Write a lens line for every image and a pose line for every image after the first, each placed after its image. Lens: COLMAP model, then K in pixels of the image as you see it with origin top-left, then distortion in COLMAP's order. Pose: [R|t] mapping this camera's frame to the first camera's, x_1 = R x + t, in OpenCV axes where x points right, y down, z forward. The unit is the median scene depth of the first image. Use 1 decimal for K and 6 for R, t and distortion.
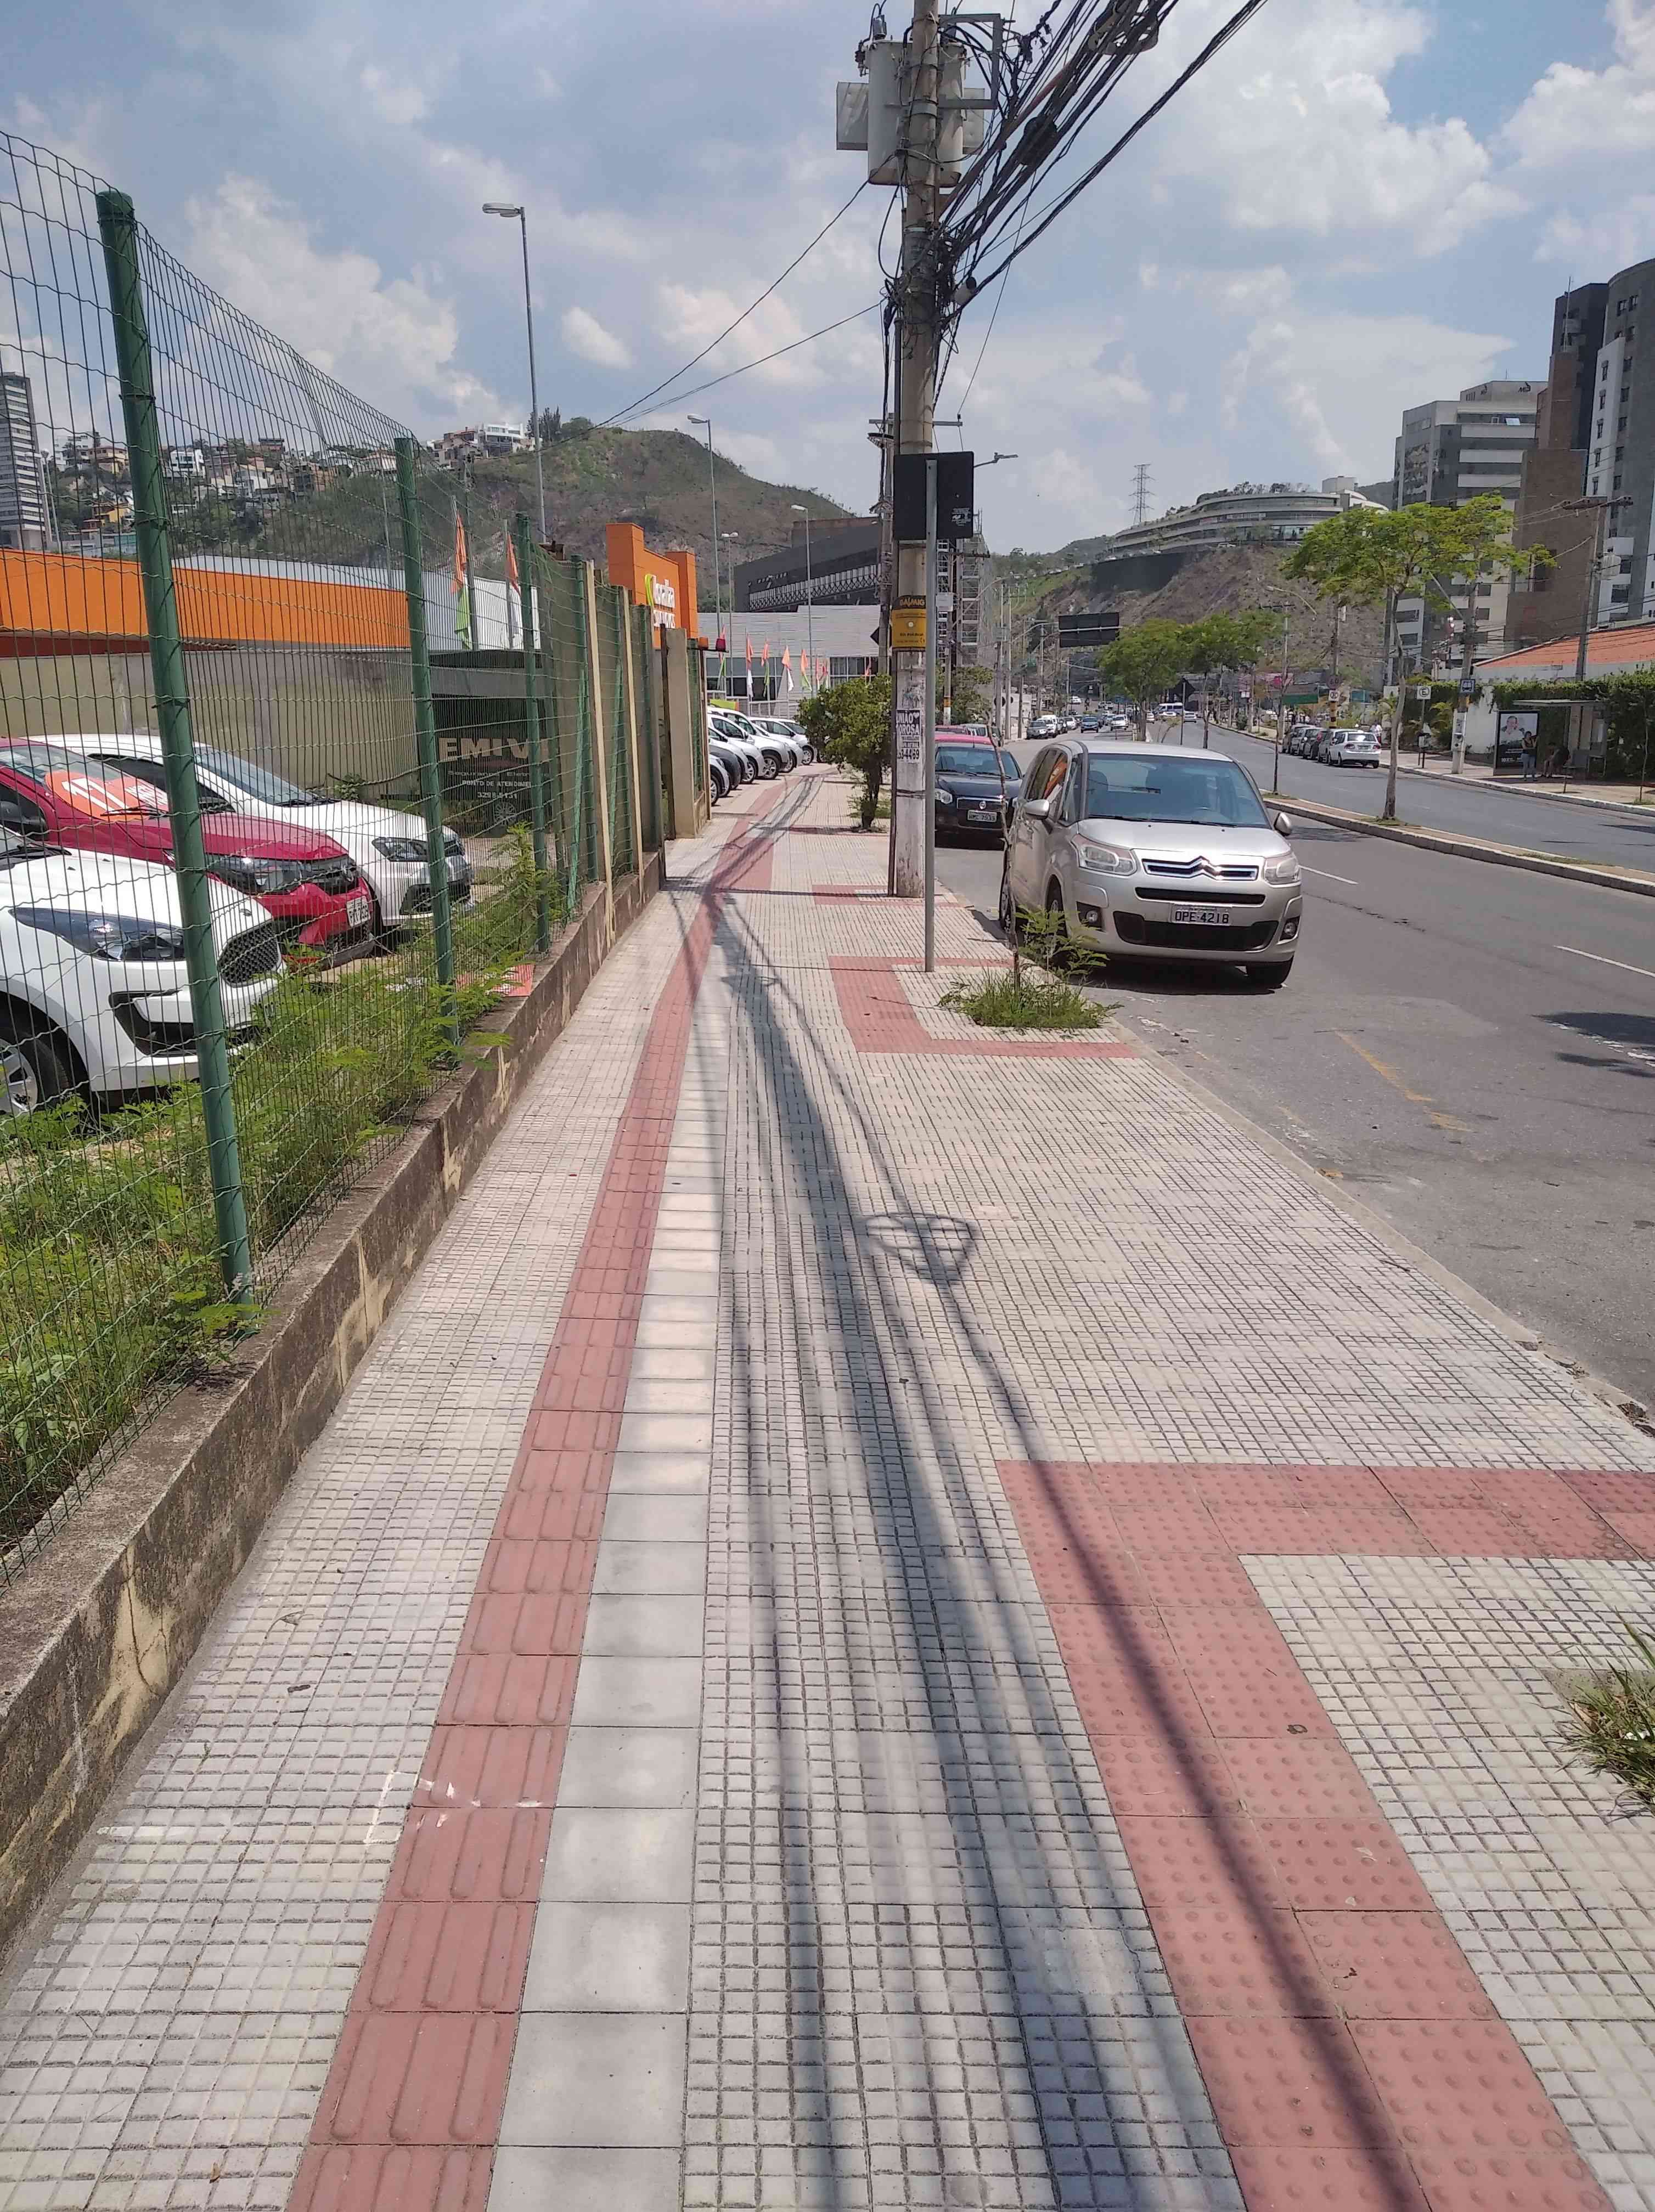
lens RADIAL K [[1701.1, 0, 827.3], [0, 1701.1, 1106.2], [0, 0, 1]] dist [0.026457, -0.017400]
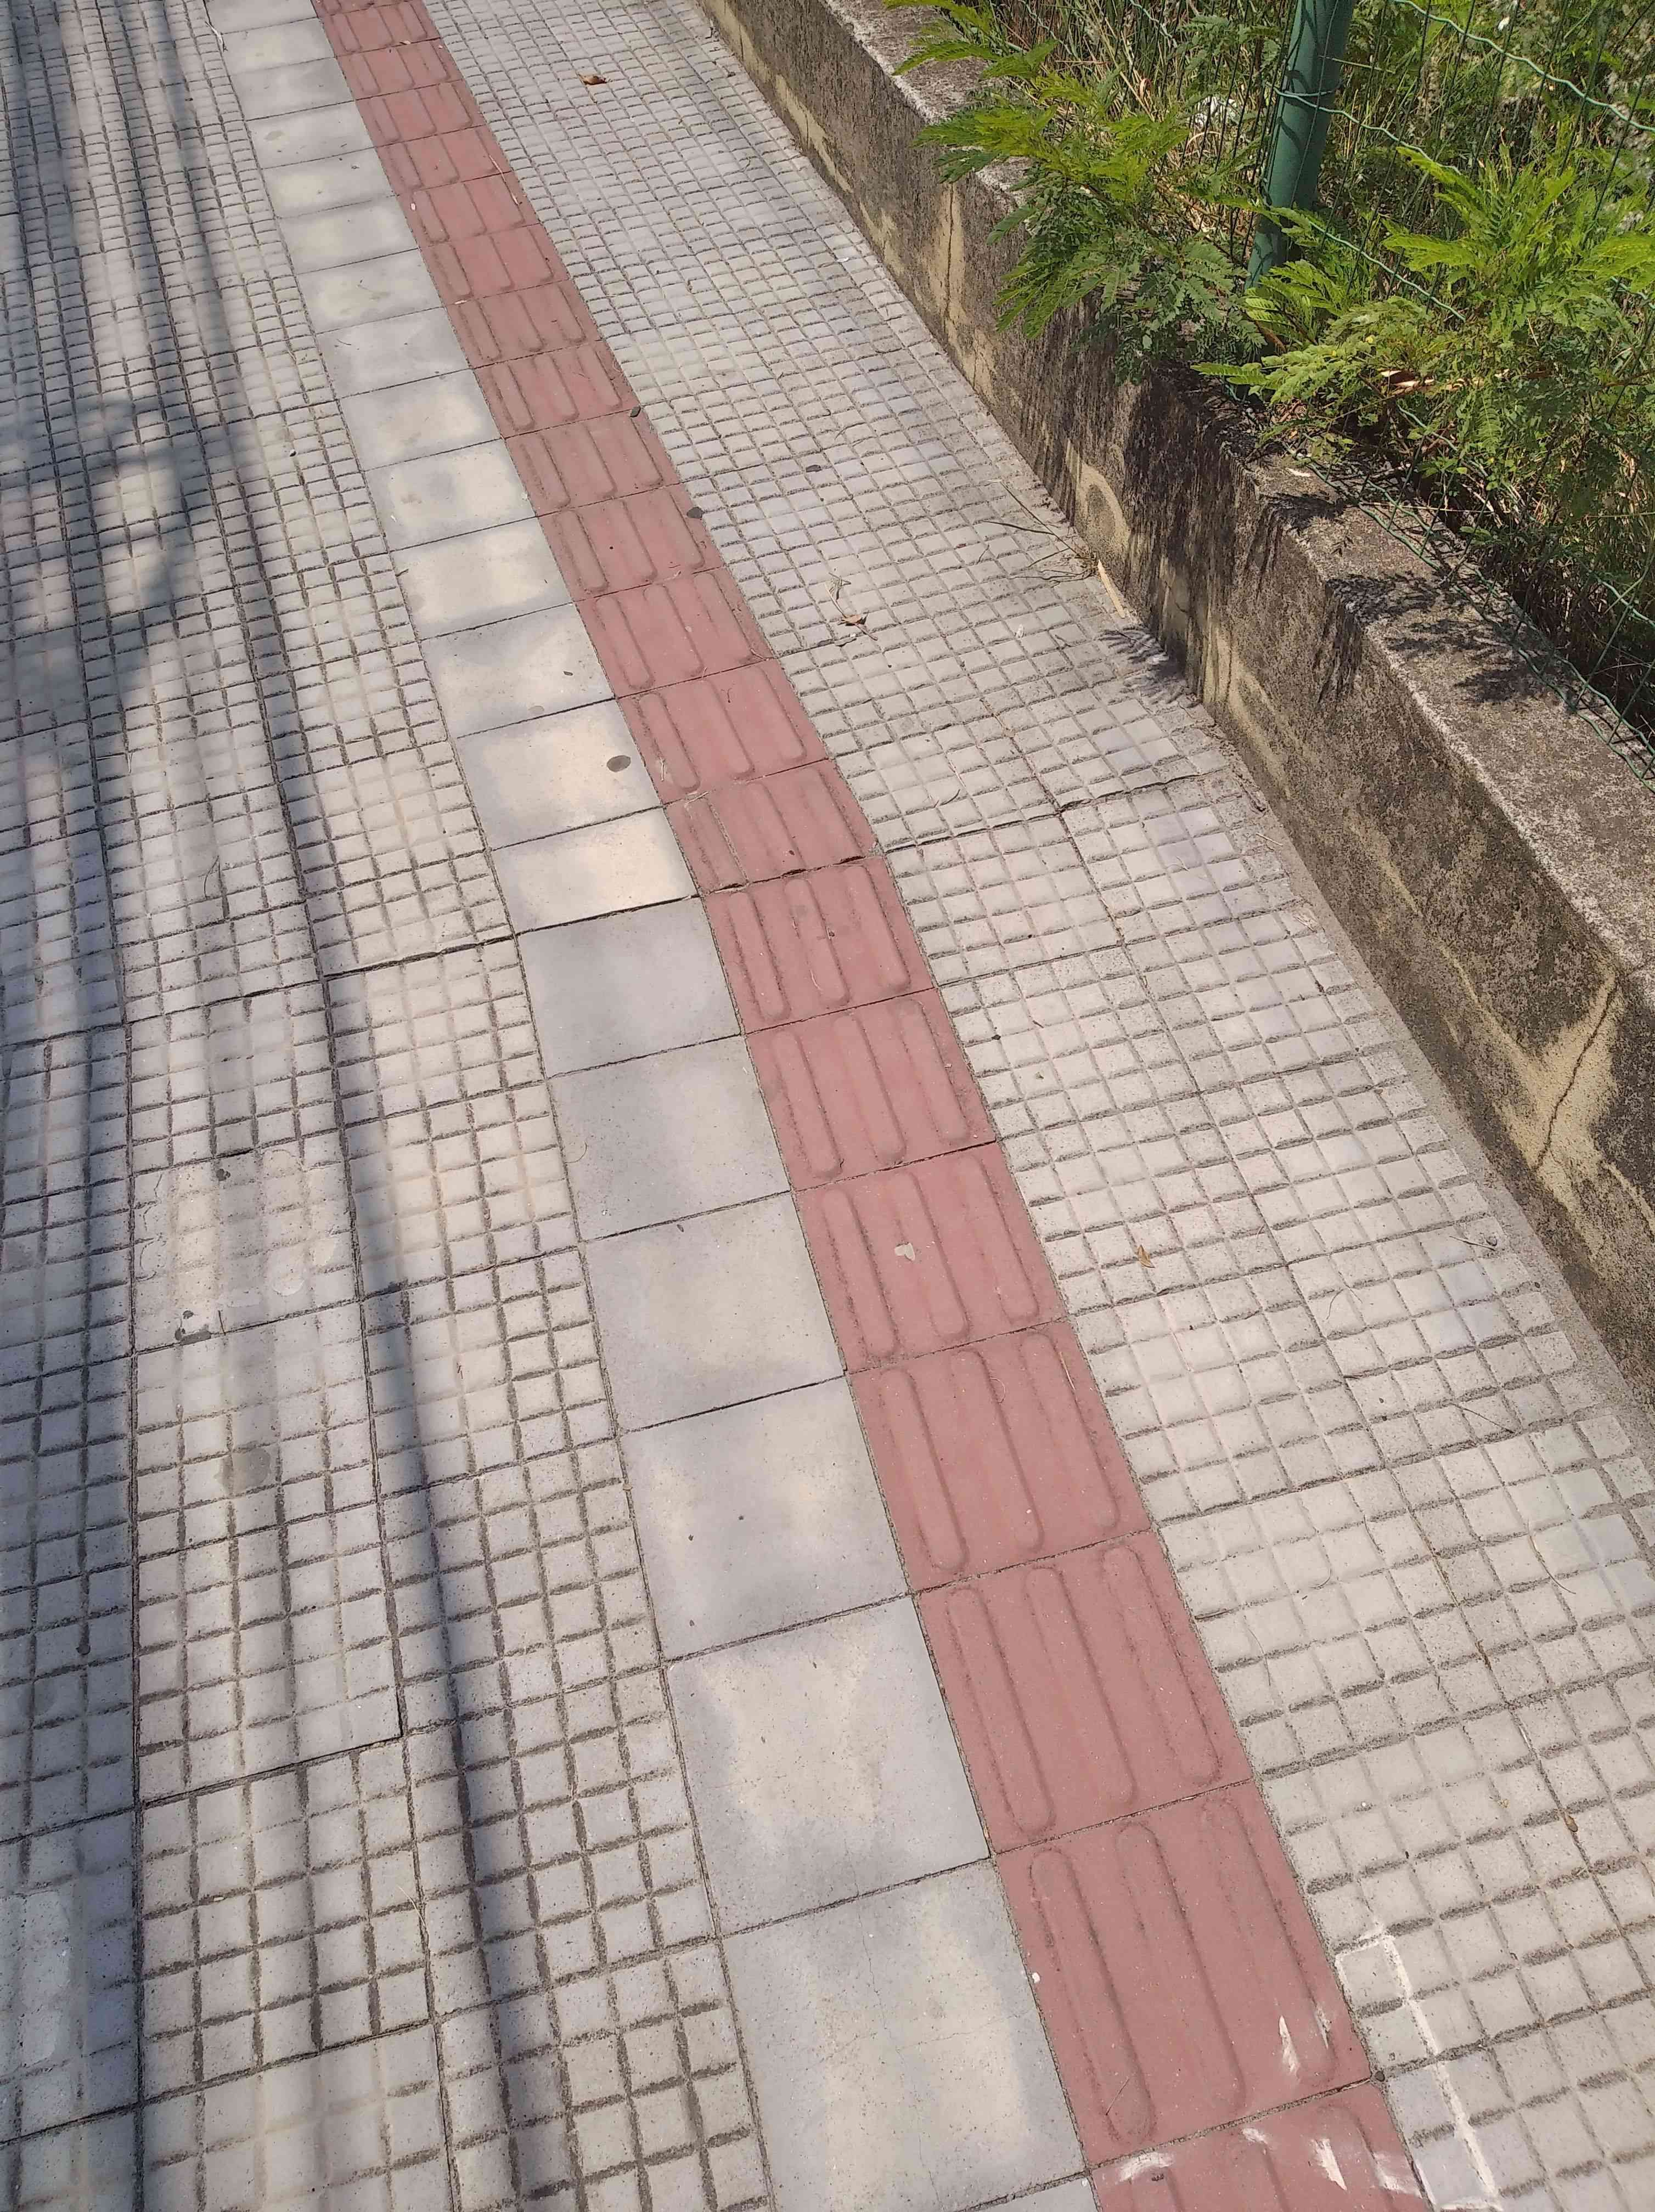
lens RADIAL K [[1701.1, 0, 818.4], [0, 1701.1, 1107.1], [0, 0, 1]] dist [0.026457, -0.017400]
pose [[-0.980636, 0.151538, -0.124056, -0.093380], [-0.043956, 0.446981, 0.893463, -0.140667], [0.190844, 0.881614, -0.431665, 1.134009]]
